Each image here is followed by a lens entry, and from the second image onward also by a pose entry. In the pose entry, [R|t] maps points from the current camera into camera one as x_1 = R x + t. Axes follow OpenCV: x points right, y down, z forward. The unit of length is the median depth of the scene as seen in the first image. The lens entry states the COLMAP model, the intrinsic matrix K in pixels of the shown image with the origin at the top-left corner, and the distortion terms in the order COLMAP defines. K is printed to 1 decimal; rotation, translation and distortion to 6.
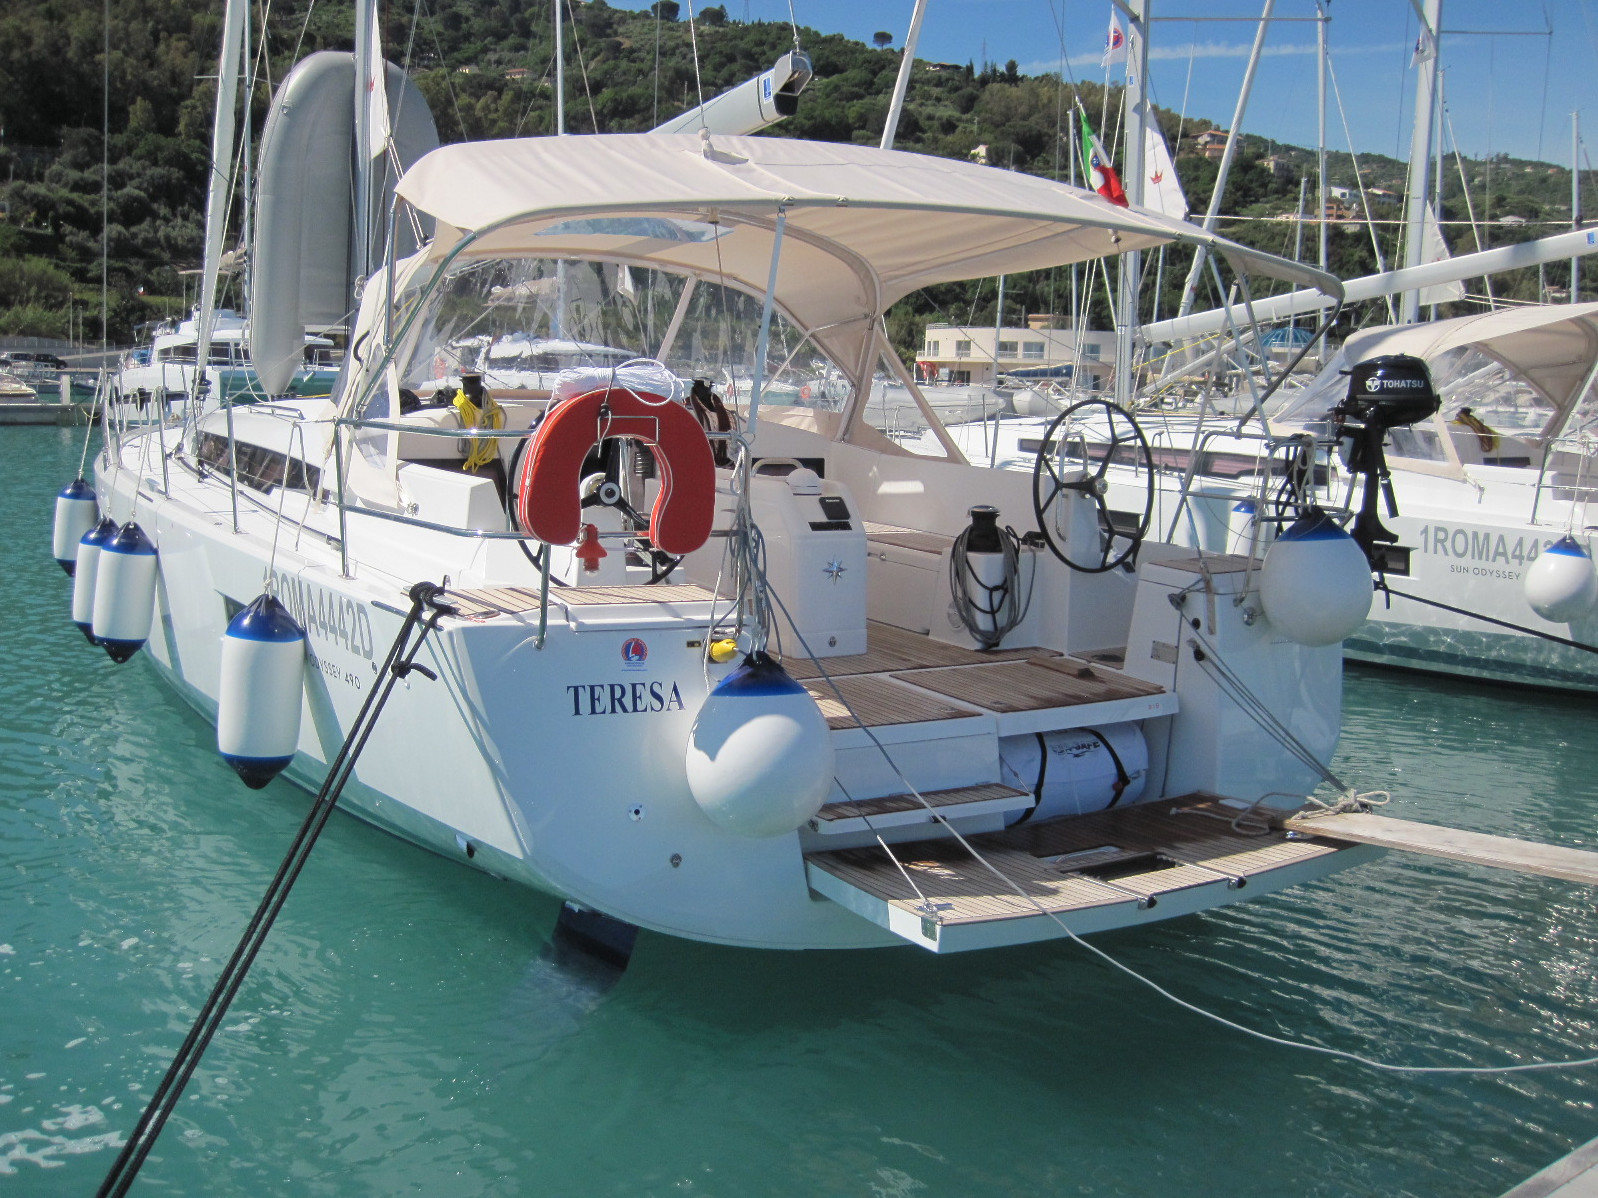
lens RADIAL K [[1635.4, 0, 791.3], [0, 1635.4, 602.1], [0, 0, 1]] dist [-0.126629, 0.000000]
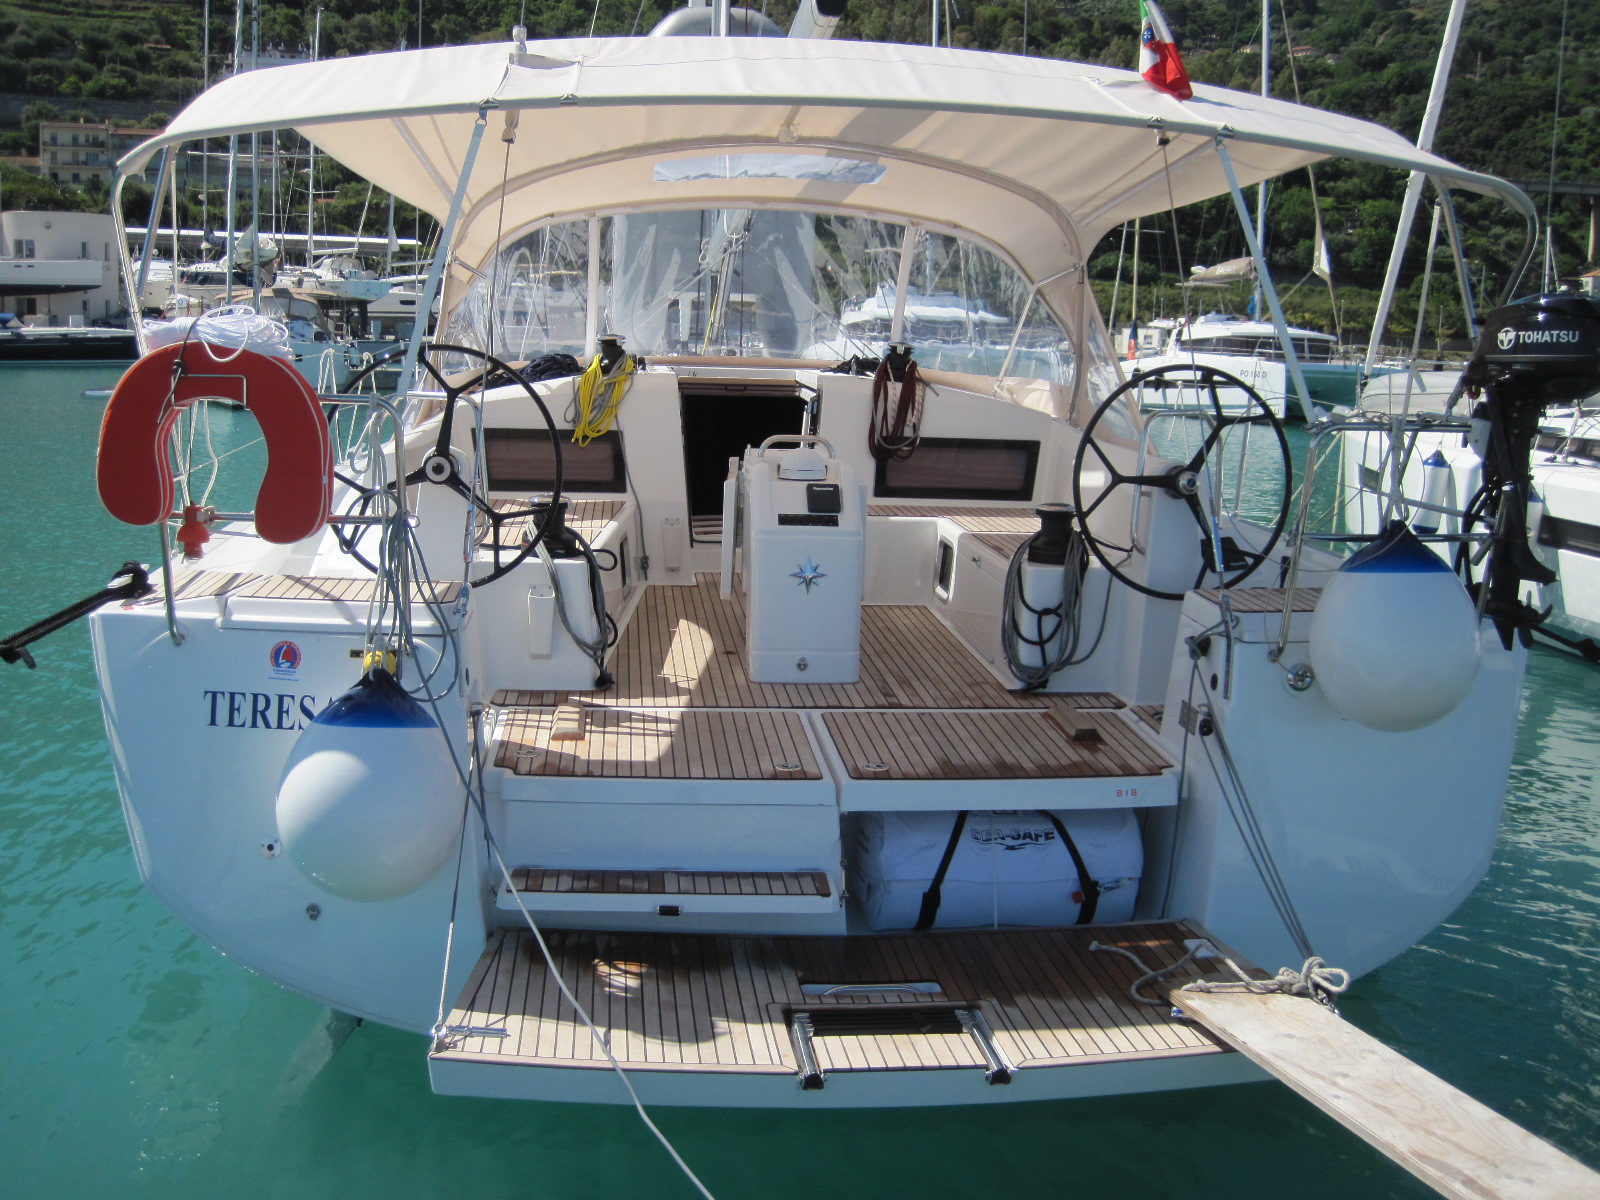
lens RADIAL K [[1637.4, 0, 805.8], [0, 1637.4, 599.4], [0, 0, 1]] dist [-0.126629, 0.000000]
pose [[0.894446, 0.064768, -0.442461, 0.362635], [-0.061569, 0.997869, 0.021608, -0.023923], [0.442918, 0.007915, 0.896527, 0.268426]]
